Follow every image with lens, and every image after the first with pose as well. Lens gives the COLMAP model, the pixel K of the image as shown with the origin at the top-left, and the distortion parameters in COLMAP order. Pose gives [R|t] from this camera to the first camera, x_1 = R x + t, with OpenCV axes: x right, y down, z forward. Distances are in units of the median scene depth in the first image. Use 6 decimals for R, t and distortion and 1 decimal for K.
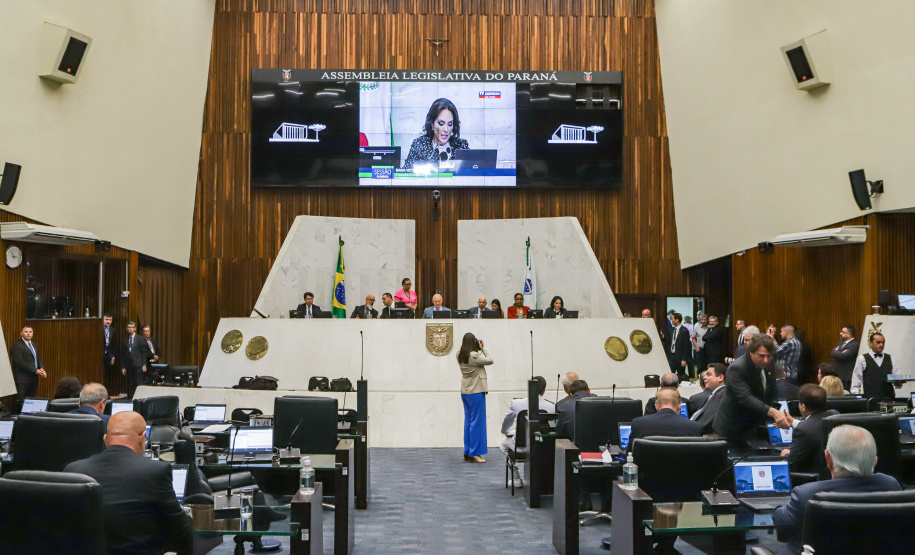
lens RADIAL K [[873.7, 0, 457.5], [0, 873.7, 277.5], [0, 0, 1]] dist [0.002404, 0.000158]
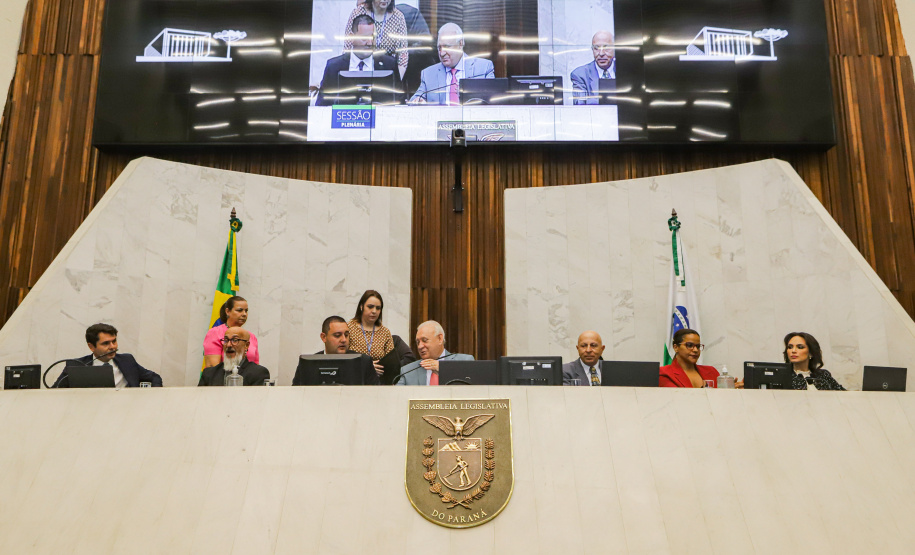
lens RADIAL K [[721.5, 0, 457.5], [0, 721.5, 277.5], [0, 0, 1]] dist [0.010897, 0.004445]
pose [[0.999186, -0.006183, -0.039870, -0.009845], [-0.000553, 0.985996, -0.166770, 0.043728], [0.040343, 0.166656, 0.985189, 0.643539]]
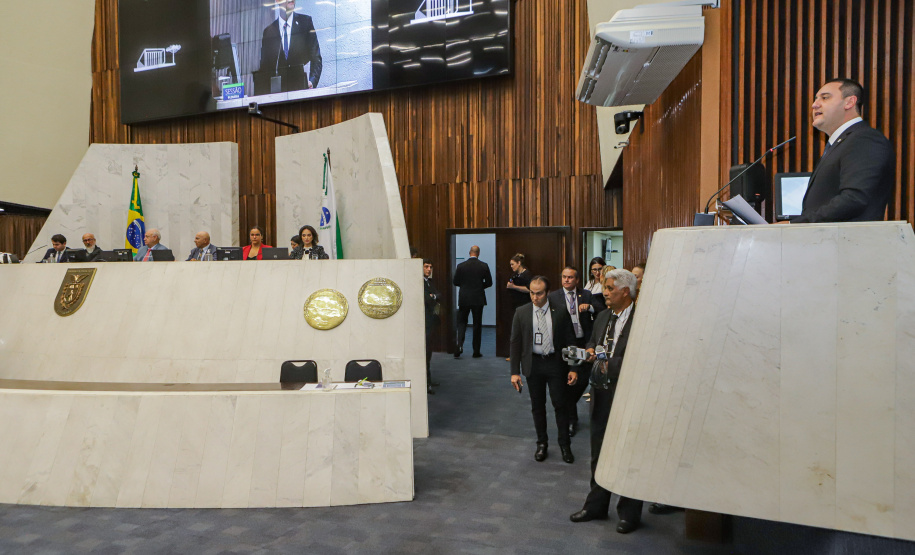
lens RADIAL K [[629.9, 0, 457.5], [0, 629.9, 277.5], [0, 0, 1]] dist [0.008775, 0.001569]
pose [[0.911633, -0.000920, -0.411004, 0.383430], [0.024087, 0.998398, 0.051192, 0.034355], [0.410299, -0.056568, 0.910195, 0.557916]]
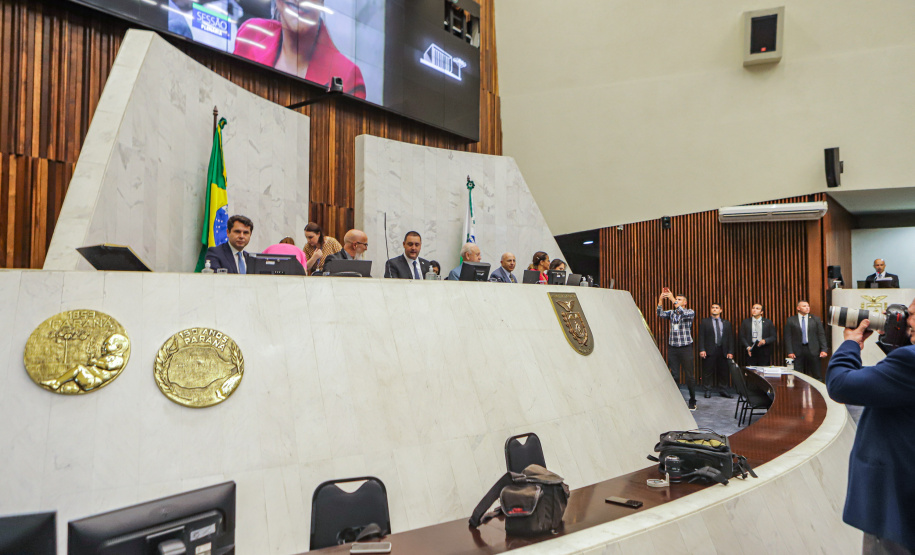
lens RADIAL K [[609.5, 0, 457.5], [0, 609.5, 277.5], [0, 0, 1]] dist [0.008860, 0.002817]
pose [[0.647802, 0.031605, 0.761153, -0.286062], [-0.023258, 0.999494, -0.021707, 0.044084], [-0.761454, -0.003641, 0.648209, 0.679982]]
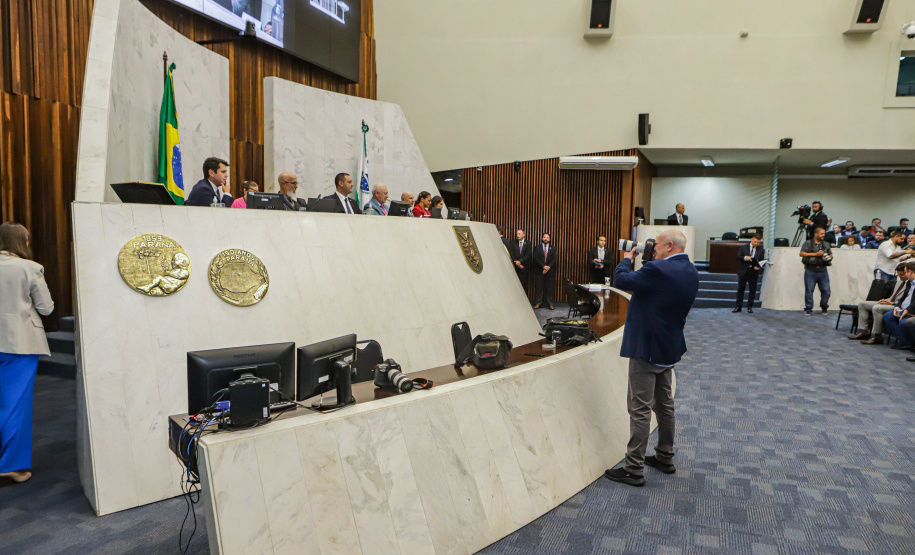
lens RADIAL K [[609.5, 0, 457.5], [0, 609.5, 277.5], [0, 0, 1]] dist [0.008860, 0.002817]
pose [[0.416414, -0.059406, 0.907232, -0.384479], [-0.043793, 0.995394, 0.085280, 0.043444], [-0.908120, -0.075242, 0.411895, 0.673461]]
